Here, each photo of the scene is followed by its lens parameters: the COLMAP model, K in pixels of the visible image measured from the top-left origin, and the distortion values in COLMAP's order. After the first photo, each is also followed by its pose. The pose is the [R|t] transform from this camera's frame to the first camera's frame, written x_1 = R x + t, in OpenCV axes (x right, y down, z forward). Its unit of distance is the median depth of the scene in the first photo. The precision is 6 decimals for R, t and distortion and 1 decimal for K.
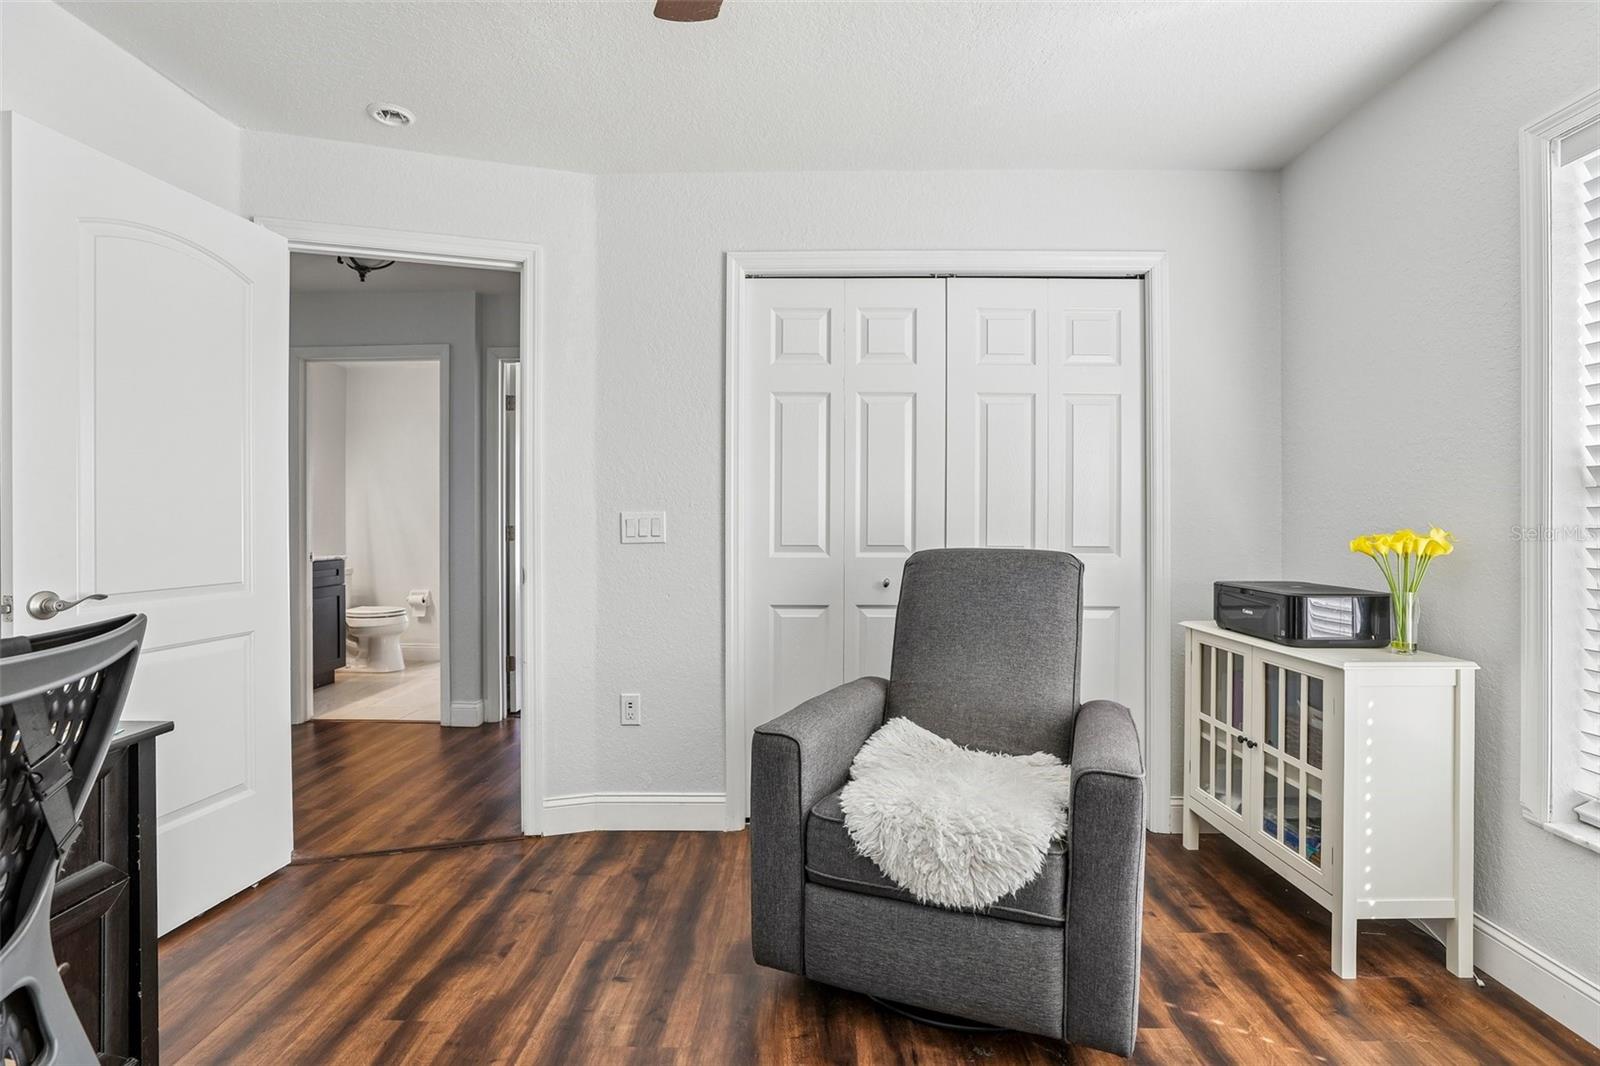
lens RADIAL K [[742.6, 0, 808.4], [0, 742.6, 530.7], [0, 0, 1]] dist [-0.009759, -0.000017]
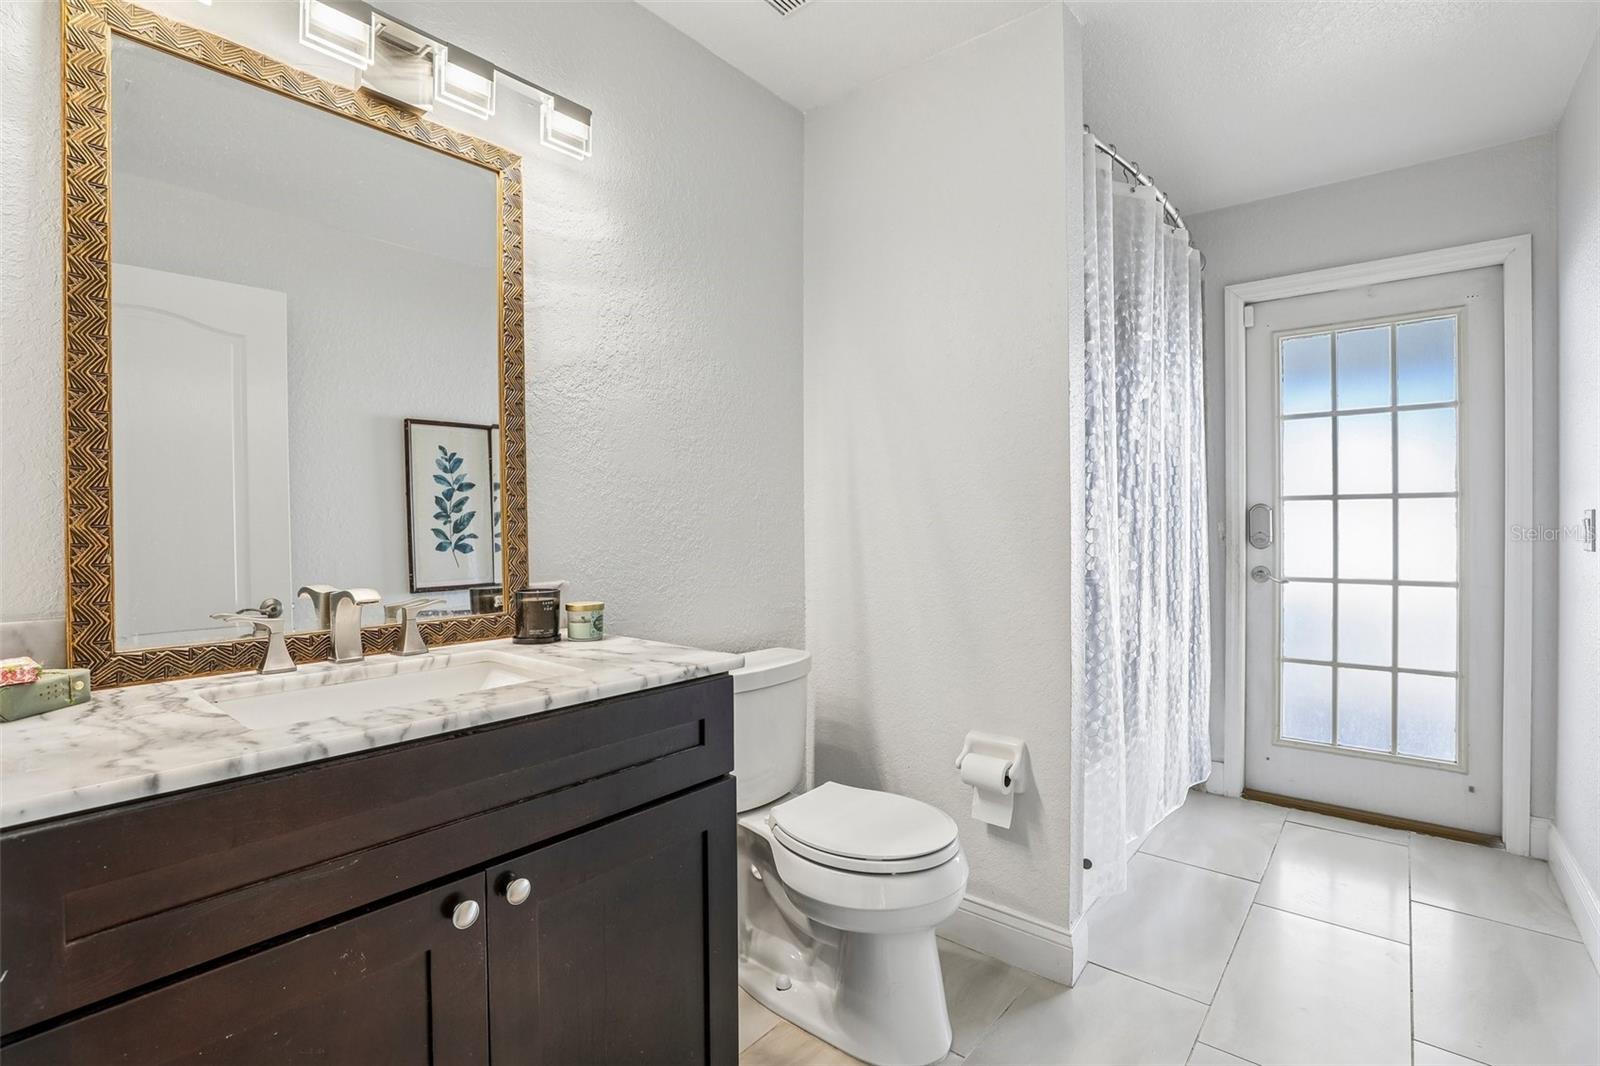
lens RADIAL K [[742.6, 0, 801.3], [0, 742.6, 532.7], [0, 0, 1]] dist [-0.009759, -0.000017]
pose [[0.782375, 0.015713, -0.622610, -0.401236], [-0.011992, 0.999876, 0.010164, -0.007173], [0.622693, -0.000486, 0.782466, 0.715288]]
